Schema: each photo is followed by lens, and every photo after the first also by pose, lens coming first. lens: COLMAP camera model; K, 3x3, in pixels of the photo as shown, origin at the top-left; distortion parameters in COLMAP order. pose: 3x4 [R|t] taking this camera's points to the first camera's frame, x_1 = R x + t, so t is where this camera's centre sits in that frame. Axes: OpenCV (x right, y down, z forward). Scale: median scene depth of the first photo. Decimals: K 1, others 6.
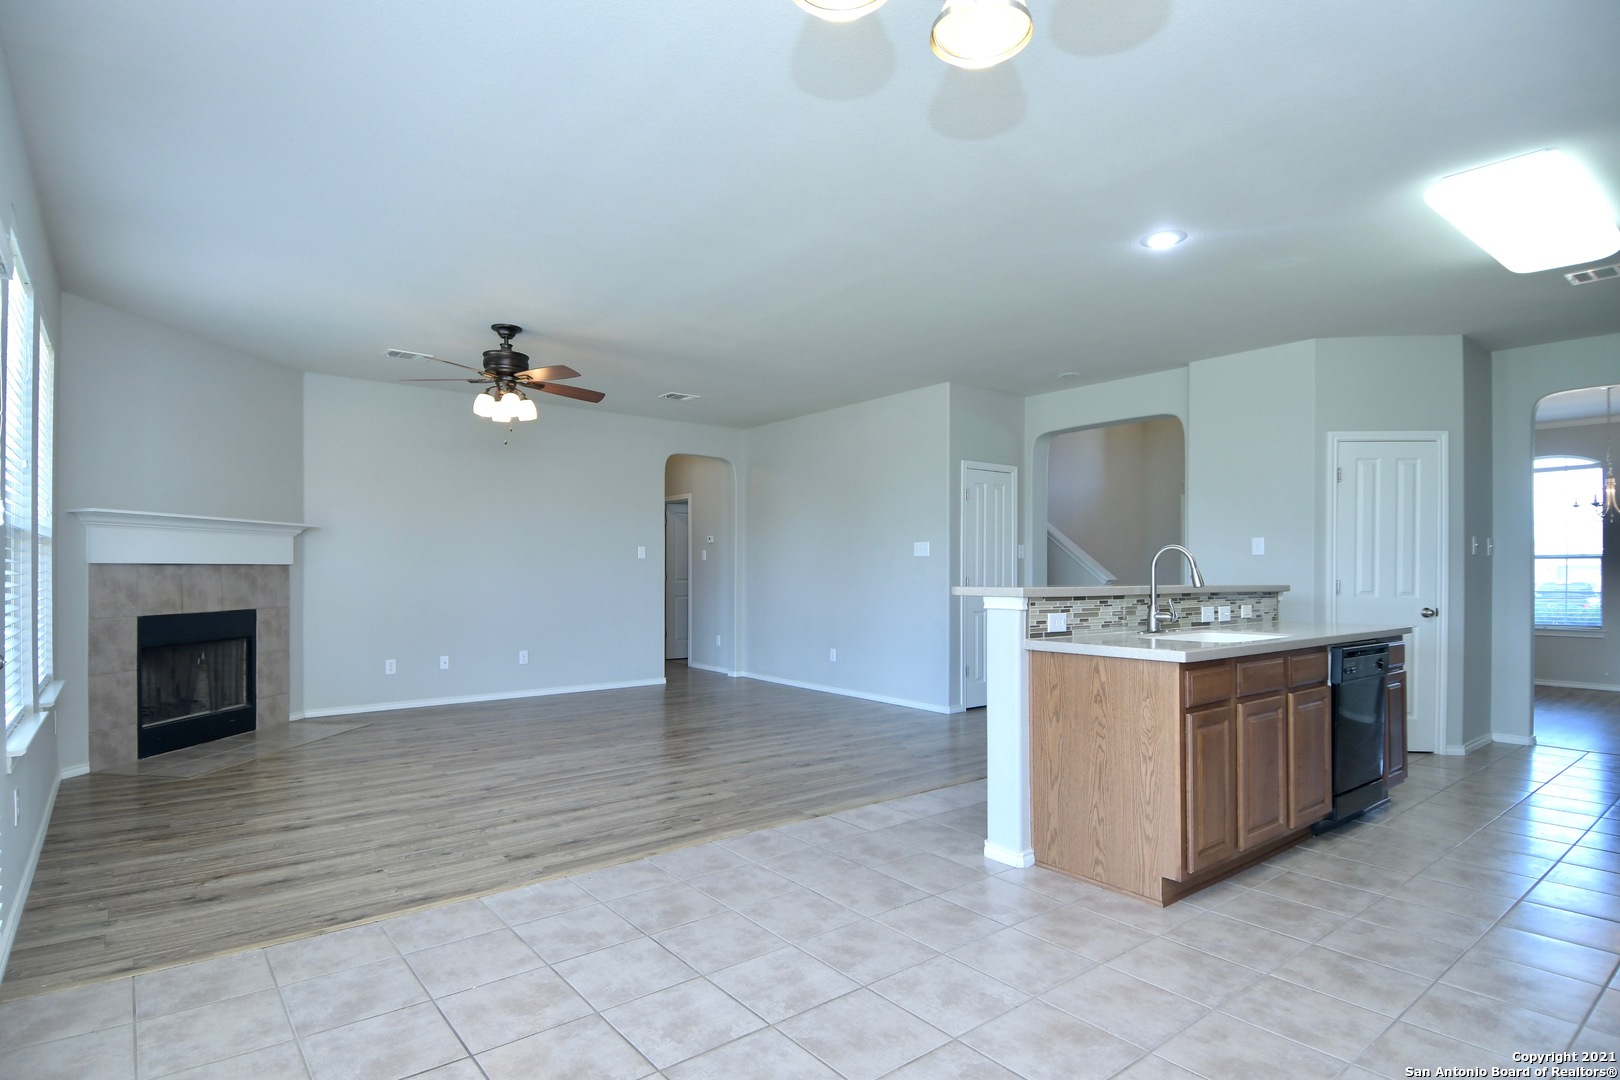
lens RADIAL K [[830.2, 0, 782.5], [0, 830.2, 574.9], [0, 0, 1]] dist [0.040253, -0.044839]
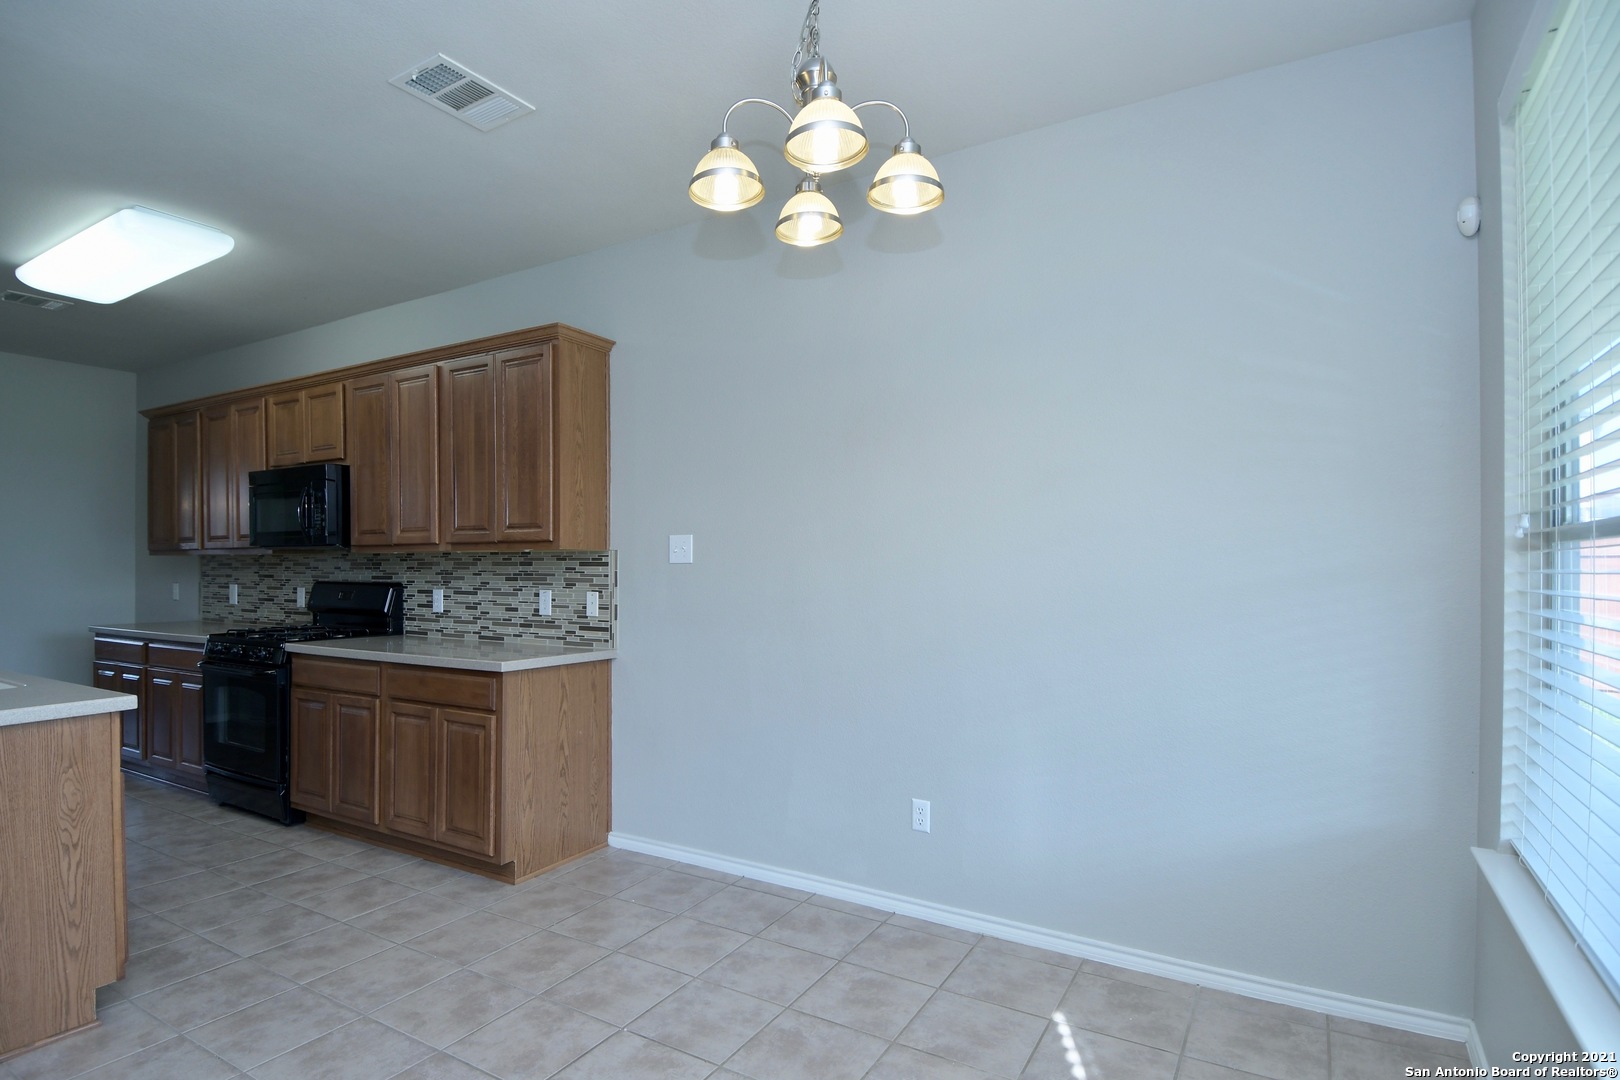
lens RADIAL K [[830.2, 0, 780.0], [0, 830.2, 565.9], [0, 0, 1]] dist [0.040253, -0.044839]
pose [[-0.353786, -0.002402, 0.935323, -0.354605], [0.004771, 0.999979, 0.004372, -0.024818], [-0.935314, 0.006010, -0.353767, 0.482937]]
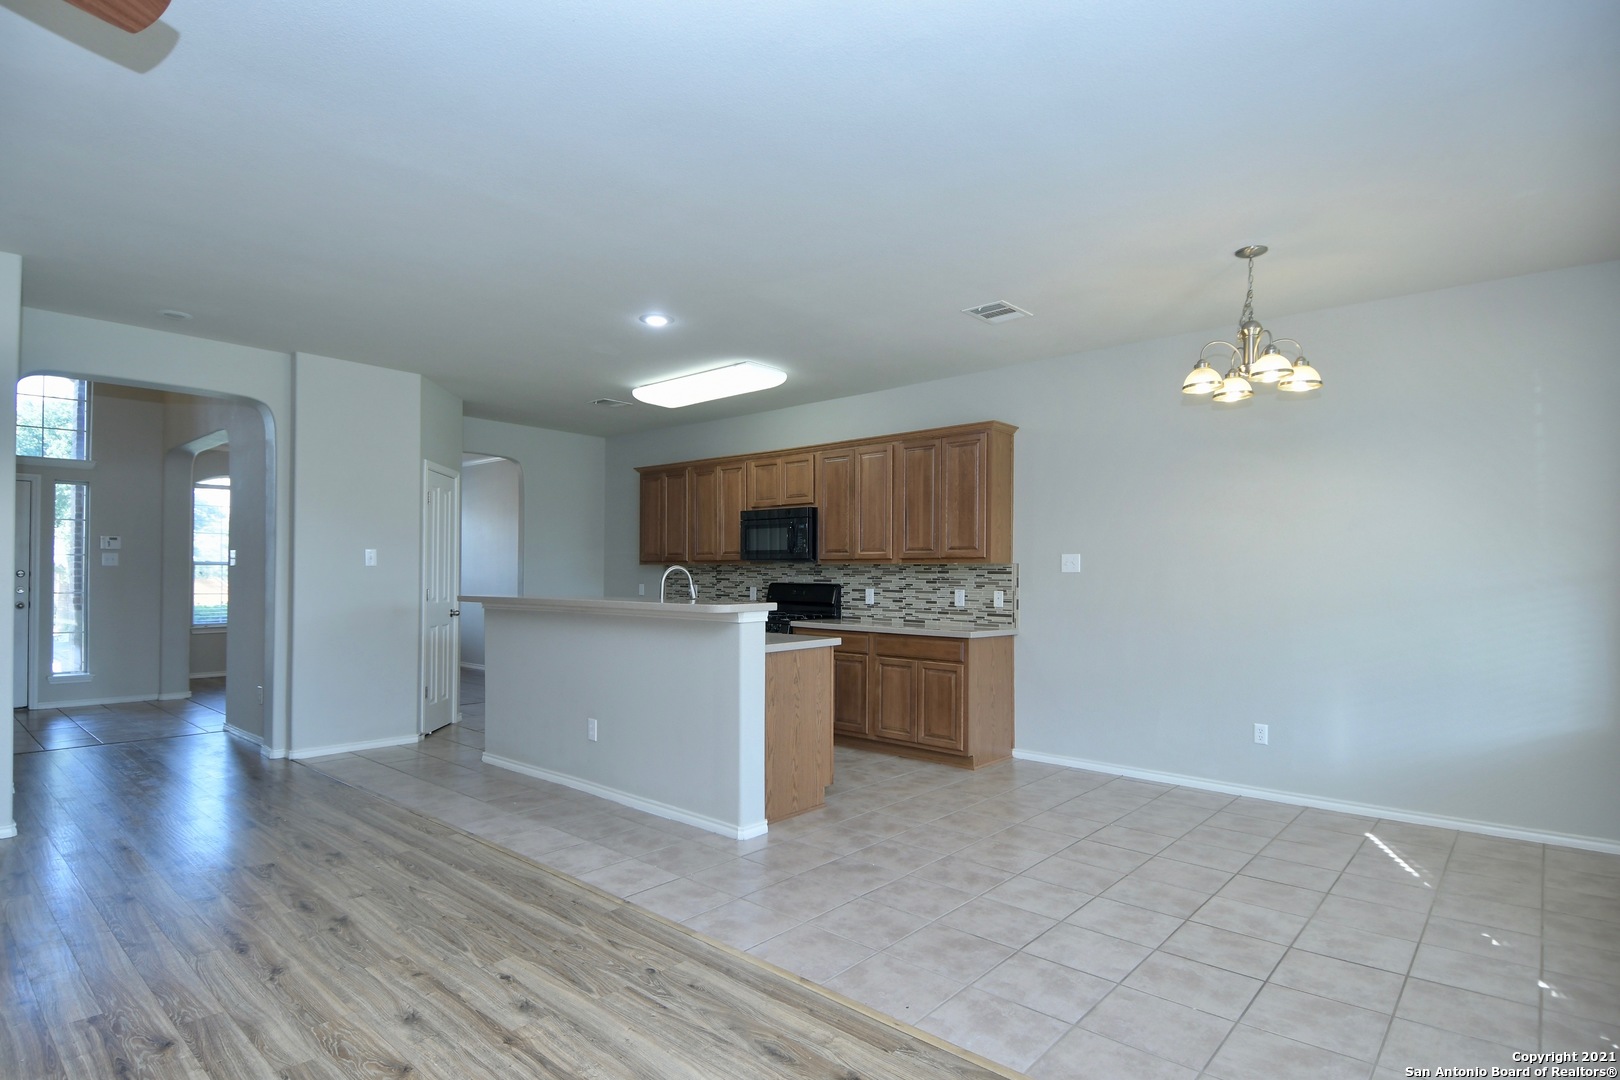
lens RADIAL K [[830.2, 0, 773.8], [0, 830.2, 566.6], [0, 0, 1]] dist [0.040253, -0.044839]
pose [[-0.165251, 0.005491, 0.986236, -0.746524], [-0.000965, 0.999983, -0.005729, -0.025538], [-0.986251, -0.001898, -0.165243, 0.965063]]
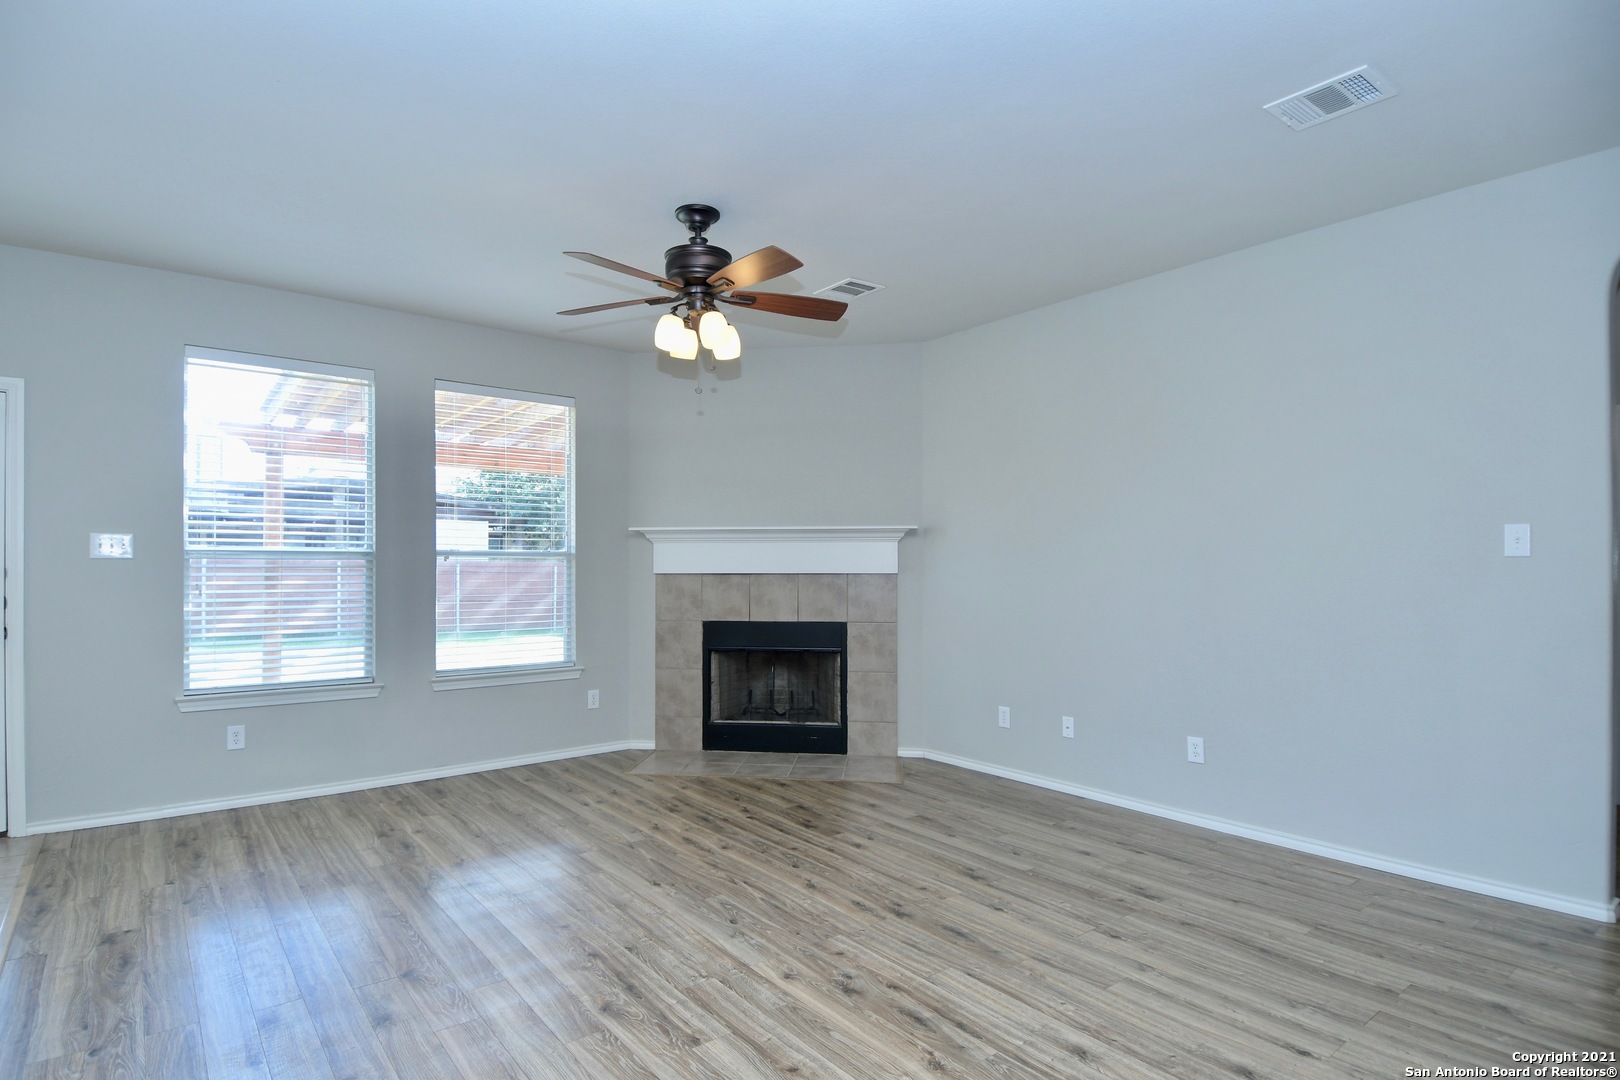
lens RADIAL K [[830.2, 0, 776.1], [0, 830.2, 570.6], [0, 0, 1]] dist [0.040253, -0.044839]
pose [[-0.007994, 0.001526, -0.999967, 0.411587], [-0.007289, 0.999972, 0.001584, -0.024169], [0.999941, 0.007301, -0.007983, 1.377652]]
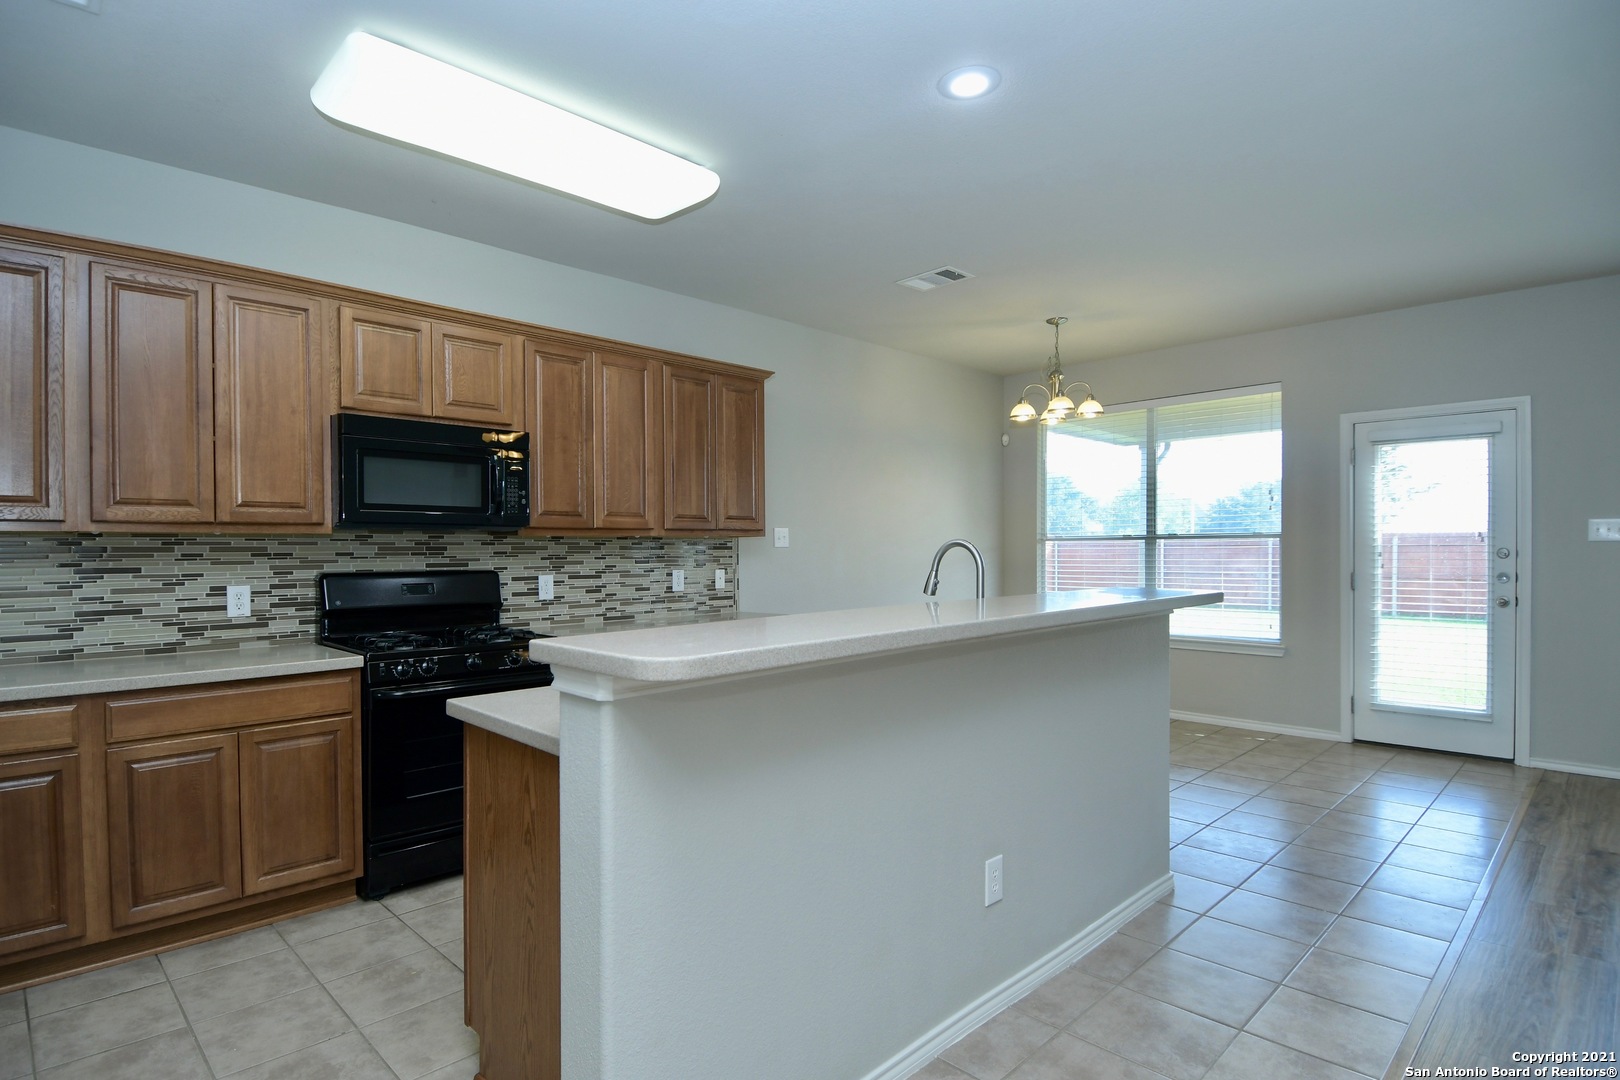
lens RADIAL K [[830.2, 0, 788.0], [0, 830.2, 556.4], [0, 0, 1]] dist [0.040253, -0.044839]
pose [[-0.993755, 0.003725, -0.111519, 0.634082], [0.002005, 0.999877, 0.015529, -0.029788], [0.111563, 0.015208, -0.993641, 1.554919]]
